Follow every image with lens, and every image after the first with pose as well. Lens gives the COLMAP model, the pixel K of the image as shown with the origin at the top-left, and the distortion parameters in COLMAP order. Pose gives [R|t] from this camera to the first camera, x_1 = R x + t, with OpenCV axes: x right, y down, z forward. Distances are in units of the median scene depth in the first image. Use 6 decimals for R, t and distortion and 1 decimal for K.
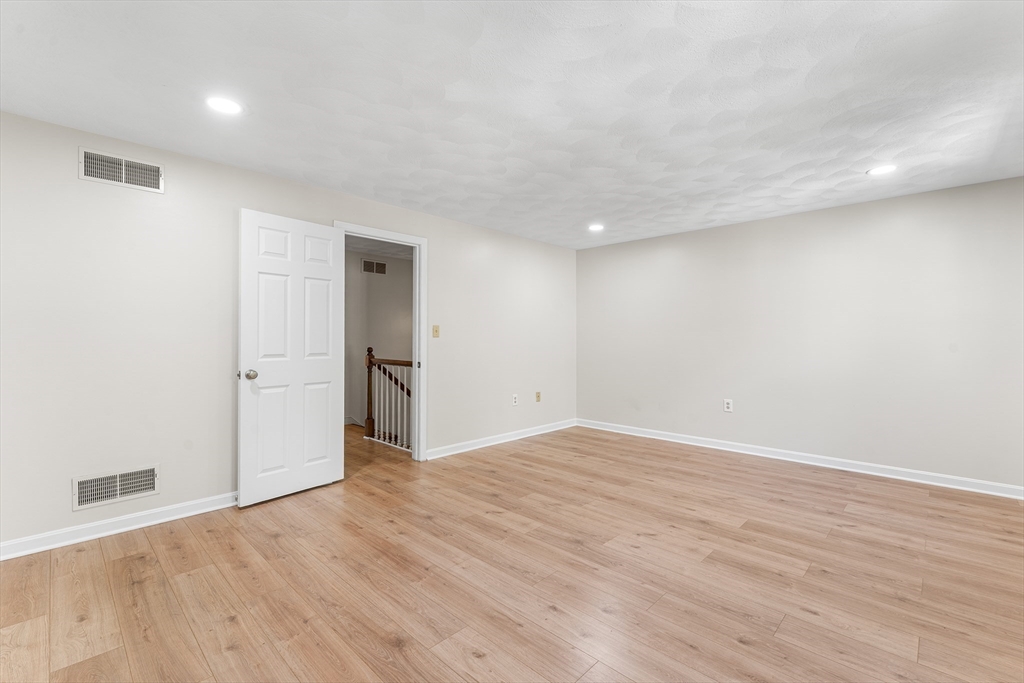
lens RADIAL K [[445.4, 0, 499.2], [0, 445.4, 349.2], [0, 0, 1]] dist [0.009649, -0.000533]
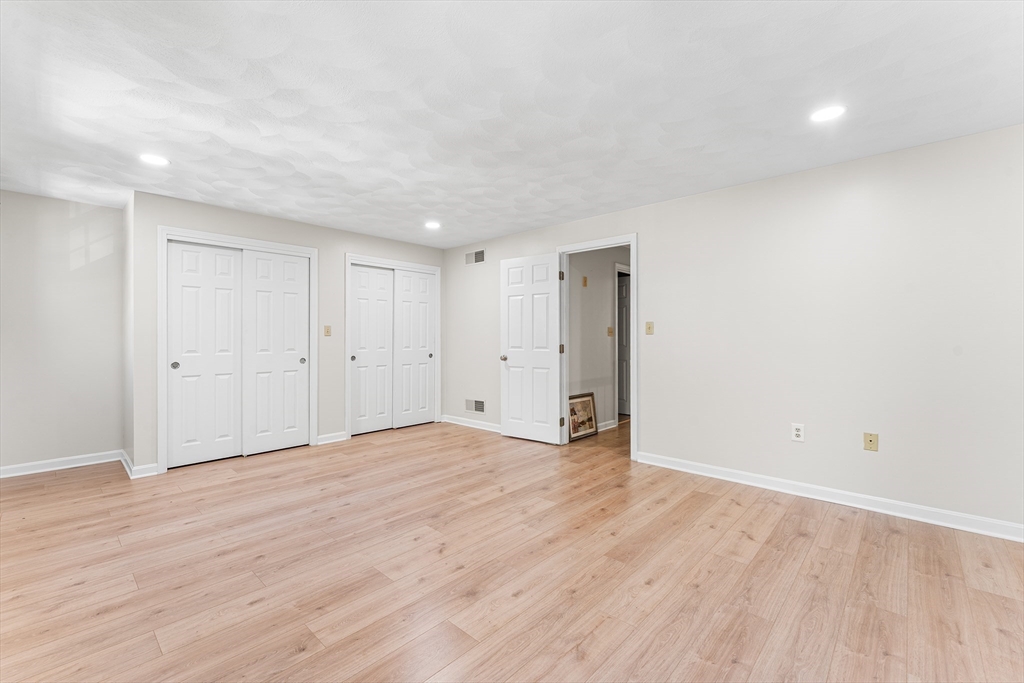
lens RADIAL K [[424.0, 0, 513.1], [0, 424.0, 336.5], [0, 0, 1]] dist [0.002221, -0.000866]
pose [[0.045789, -0.004696, -0.998940, 1.149044], [-0.022239, 0.999736, -0.005719, -0.019037], [0.998704, 0.022477, 0.045672, 1.038594]]
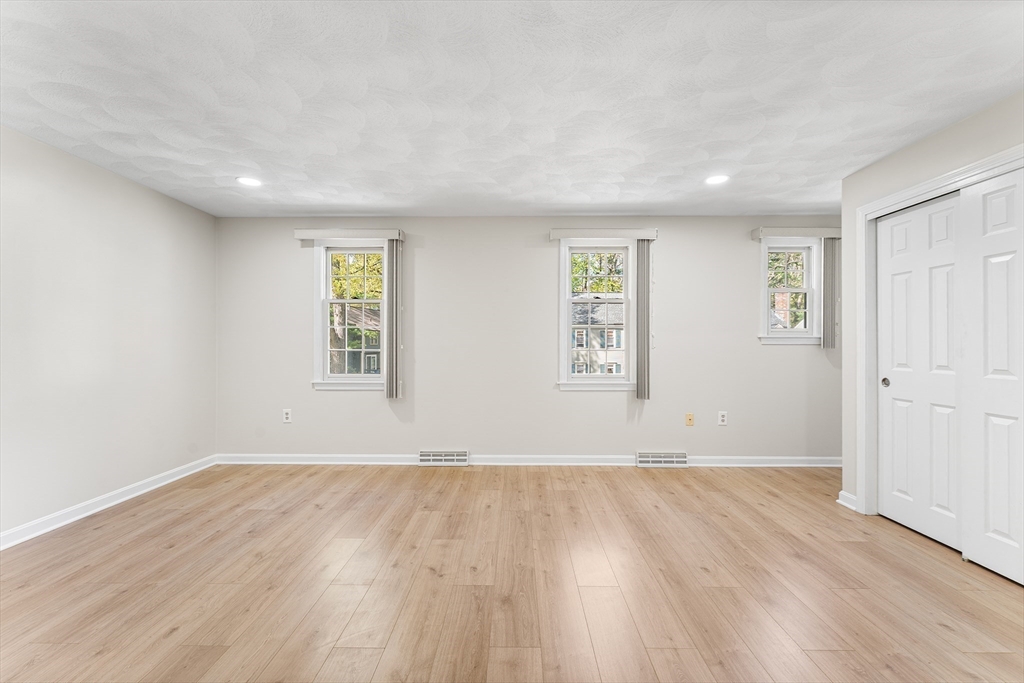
lens RADIAL K [[424.0, 0, 511.8], [0, 424.0, 337.3], [0, 0, 1]] dist [0.002221, -0.000866]
pose [[-0.699840, 0.005281, 0.714280, -0.337465], [0.012572, 0.999909, 0.004925, -0.035321], [-0.714189, 0.012427, -0.699843, 1.382142]]
